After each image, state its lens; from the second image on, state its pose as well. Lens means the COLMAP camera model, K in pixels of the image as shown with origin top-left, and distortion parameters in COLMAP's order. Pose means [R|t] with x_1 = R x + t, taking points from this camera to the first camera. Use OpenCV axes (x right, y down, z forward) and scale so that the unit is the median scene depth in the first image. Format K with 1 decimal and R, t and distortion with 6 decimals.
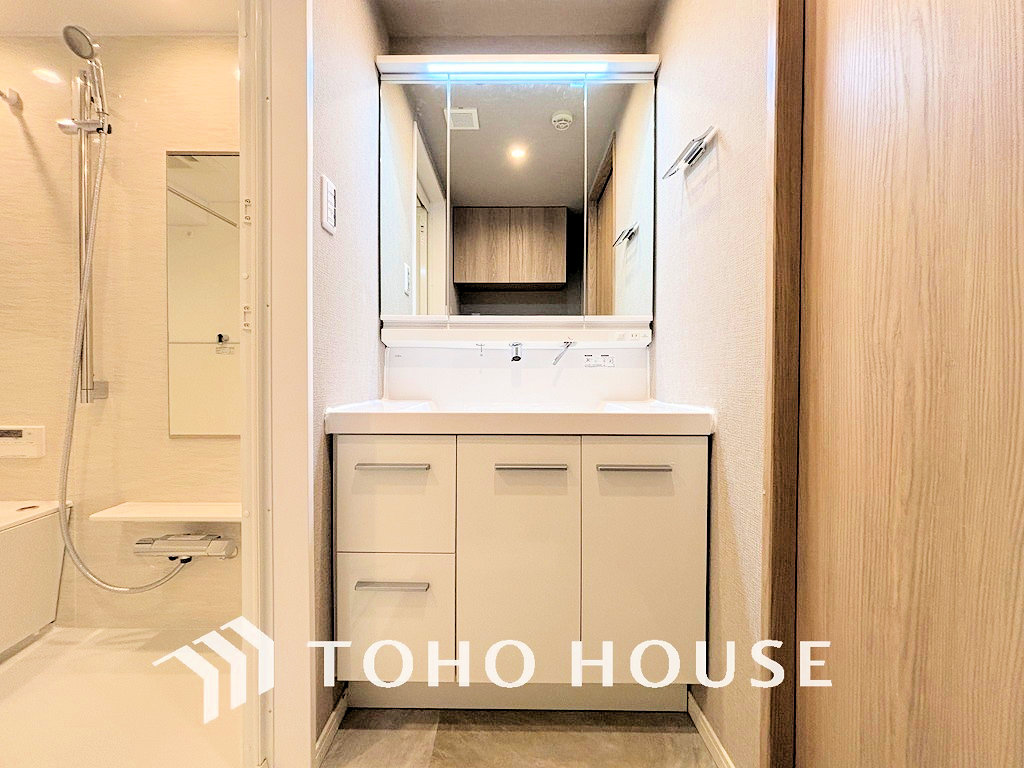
lens RADIAL K [[408.5, 0, 512.3], [0, 408.5, 377.9], [0, 0, 1]] dist [0.002687, -0.002263]
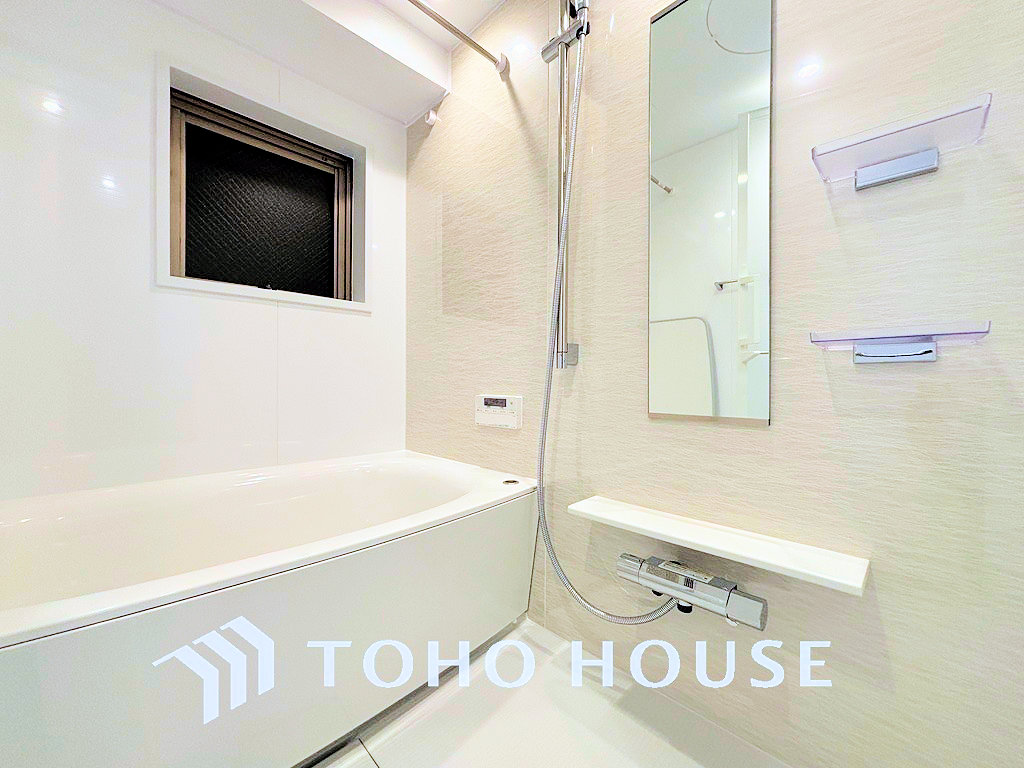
lens RADIAL K [[408.5, 0, 507.3], [0, 408.5, 379.4], [0, 0, 1]] dist [0.002687, -0.002263]
pose [[0.695603, 0.000624, -0.718426, -0.517157], [-0.012955, 0.999848, -0.011675, 0.095163], [0.718309, 0.017428, 0.695506, 0.337062]]
